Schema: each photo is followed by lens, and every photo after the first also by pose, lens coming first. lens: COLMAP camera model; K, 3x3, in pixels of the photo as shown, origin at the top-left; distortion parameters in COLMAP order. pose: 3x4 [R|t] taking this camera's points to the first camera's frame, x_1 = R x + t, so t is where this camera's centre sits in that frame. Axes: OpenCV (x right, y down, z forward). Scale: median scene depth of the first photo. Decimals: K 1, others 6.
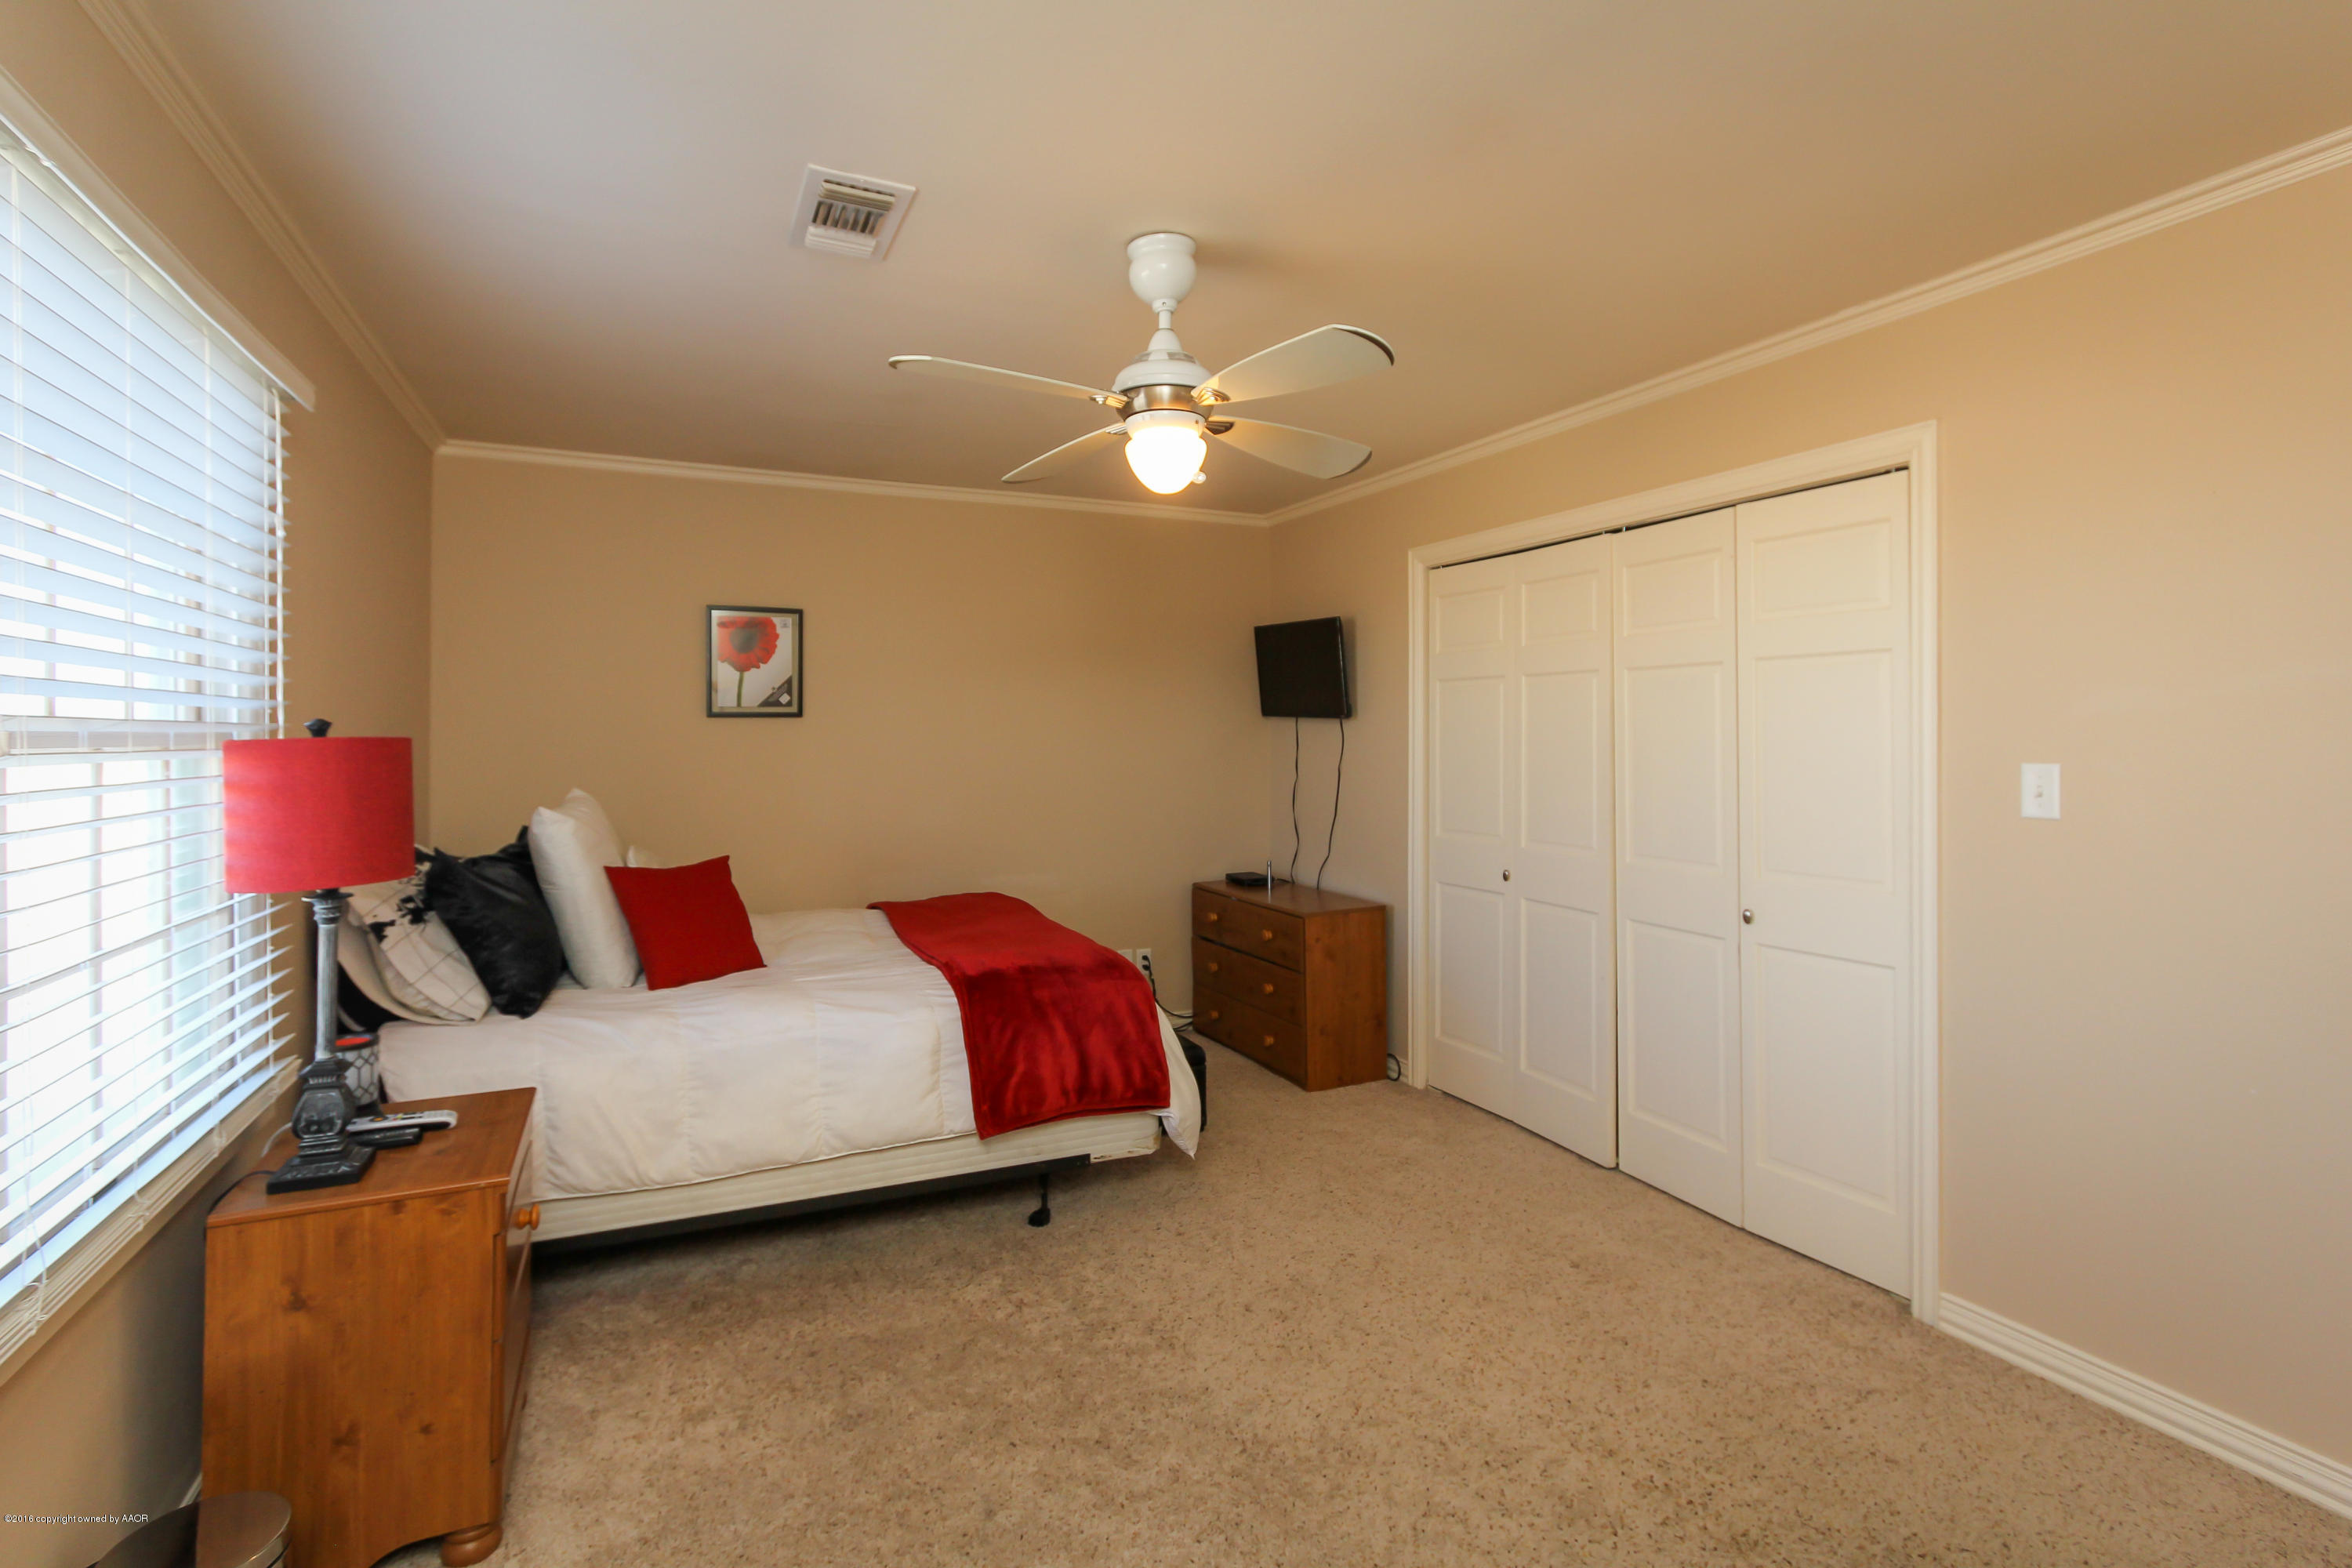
lens RADIAL K [[1094.4, 0, 1173.1], [0, 1094.4, 717.3], [0, 0, 1]] dist [-0.000681, 0.000459]
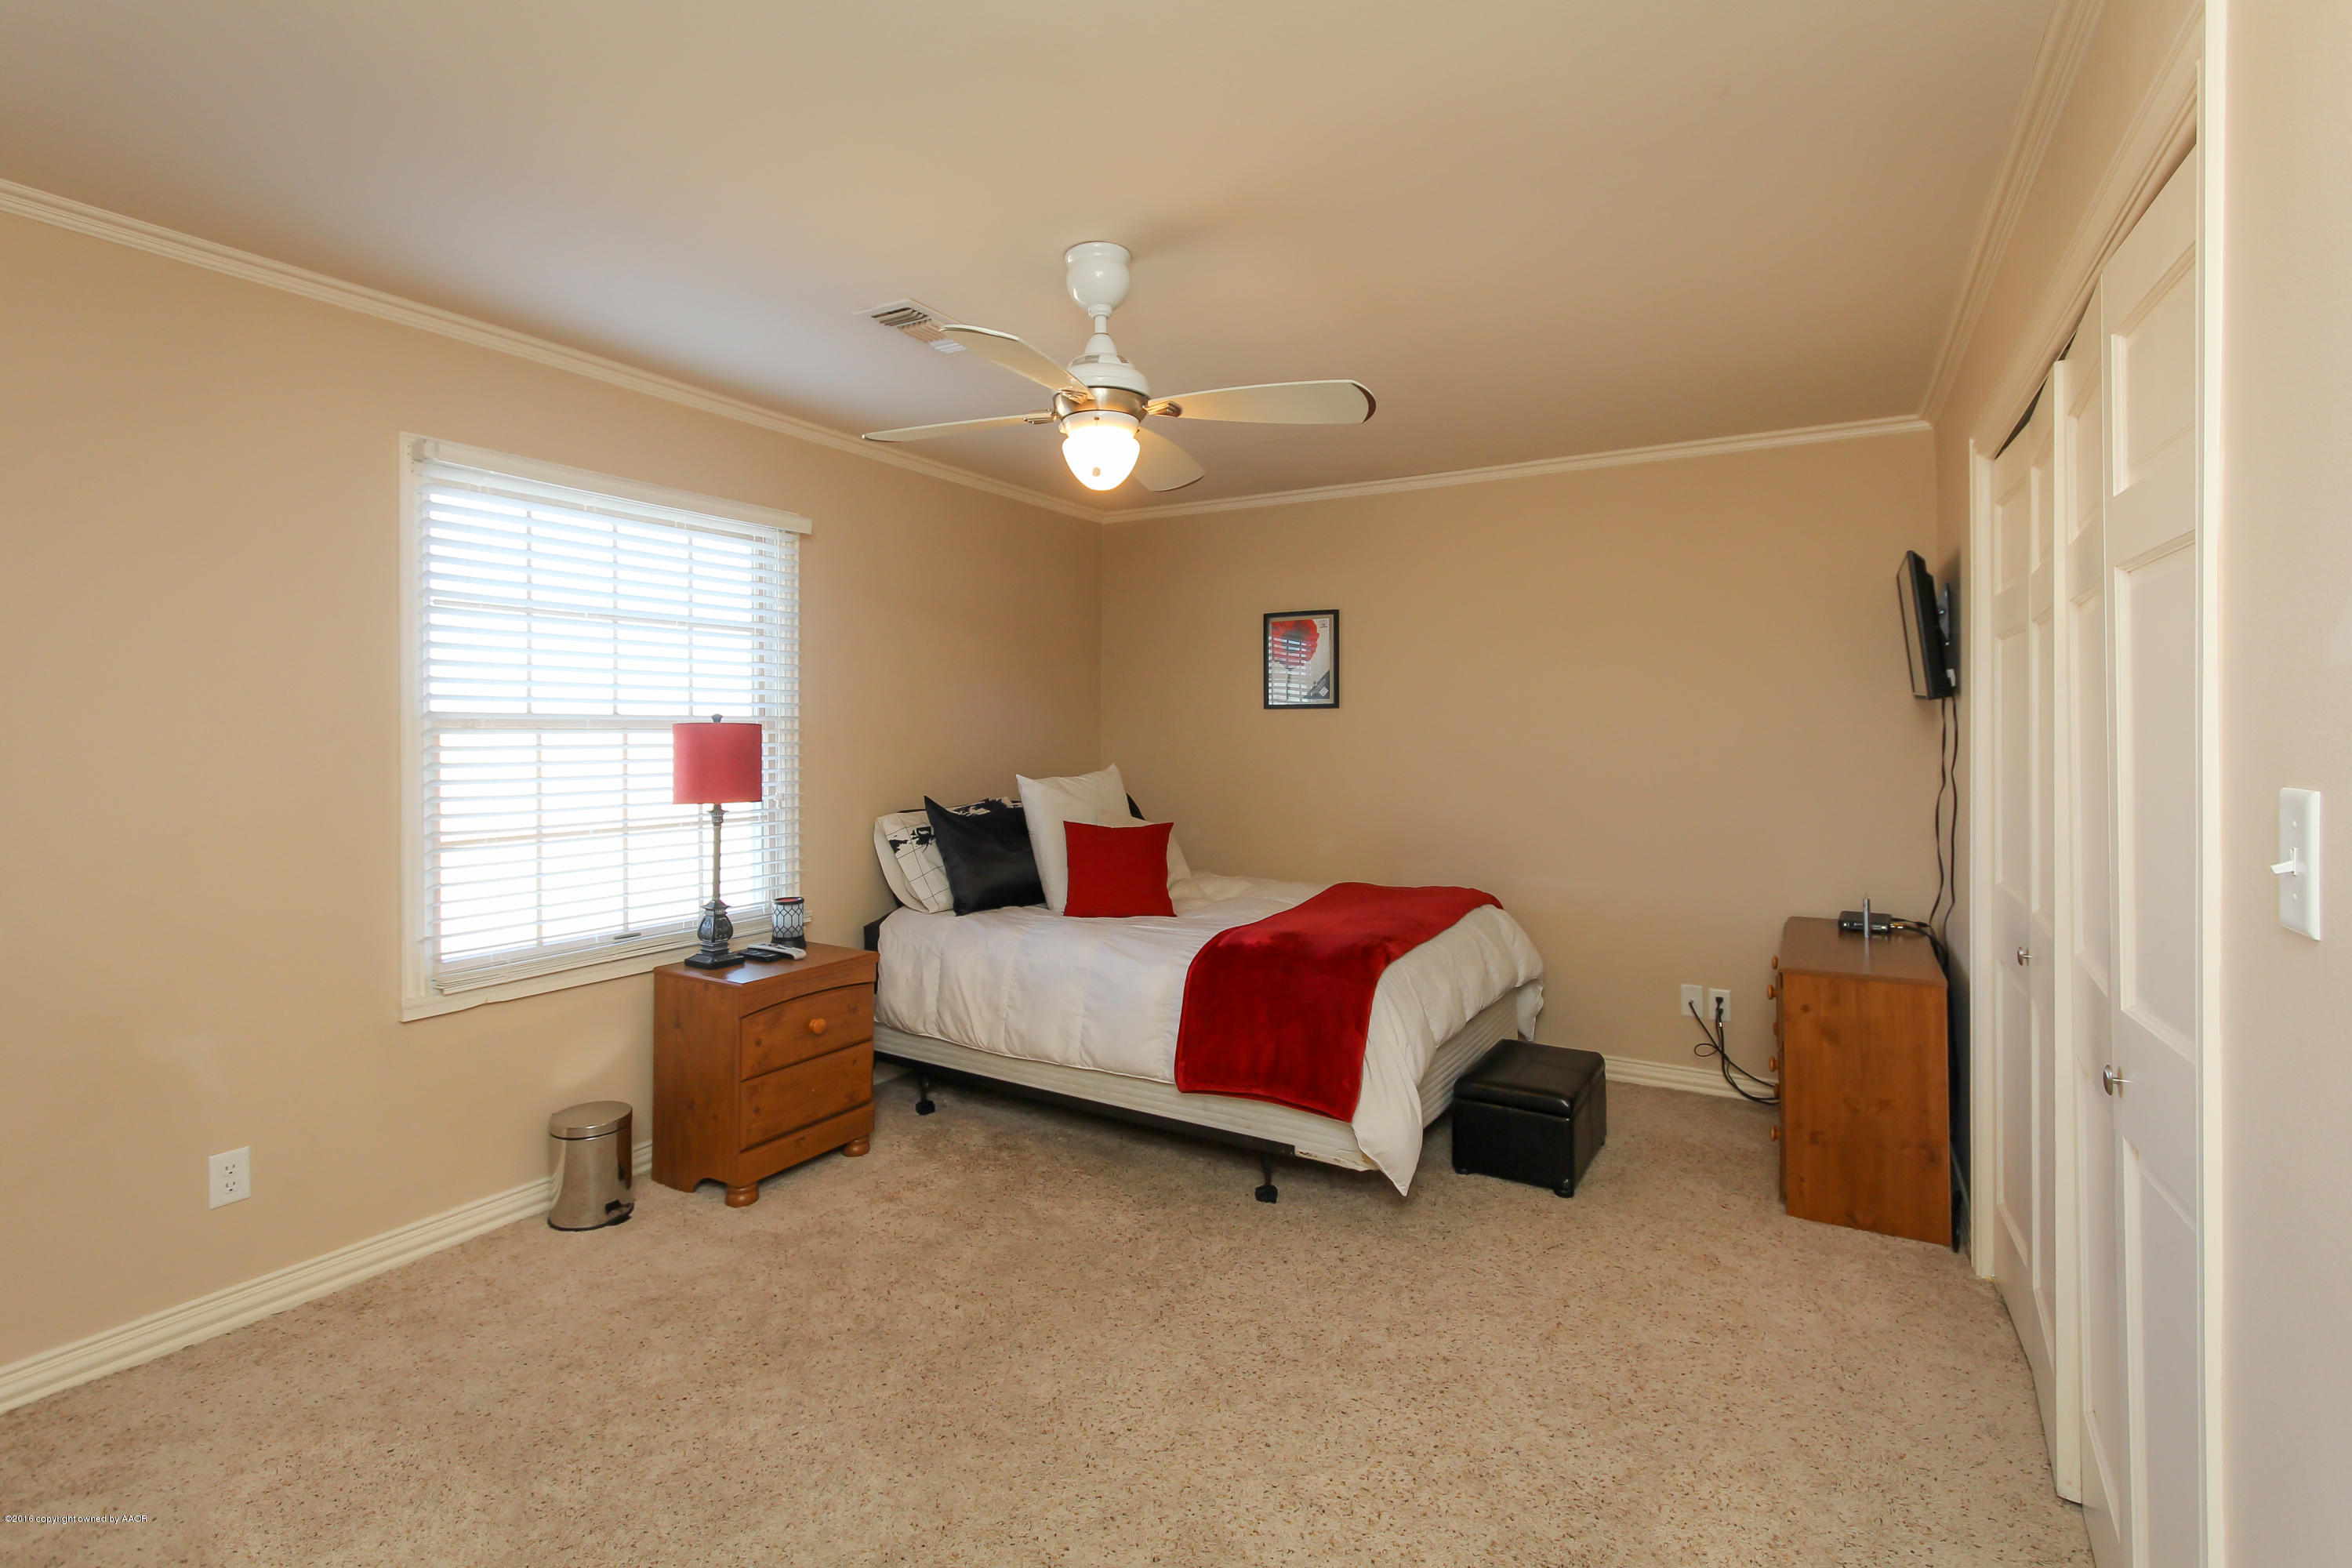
lens RADIAL K [[1094.4, 0, 1173.1], [0, 1094.4, 717.3], [0, 0, 1]] dist [-0.000681, 0.000459]
pose [[0.569110, -0.005526, -0.822243, 0.682567], [0.012360, 0.999922, 0.001835, 0.007855], [0.822168, -0.011207, 0.569134, 0.352596]]
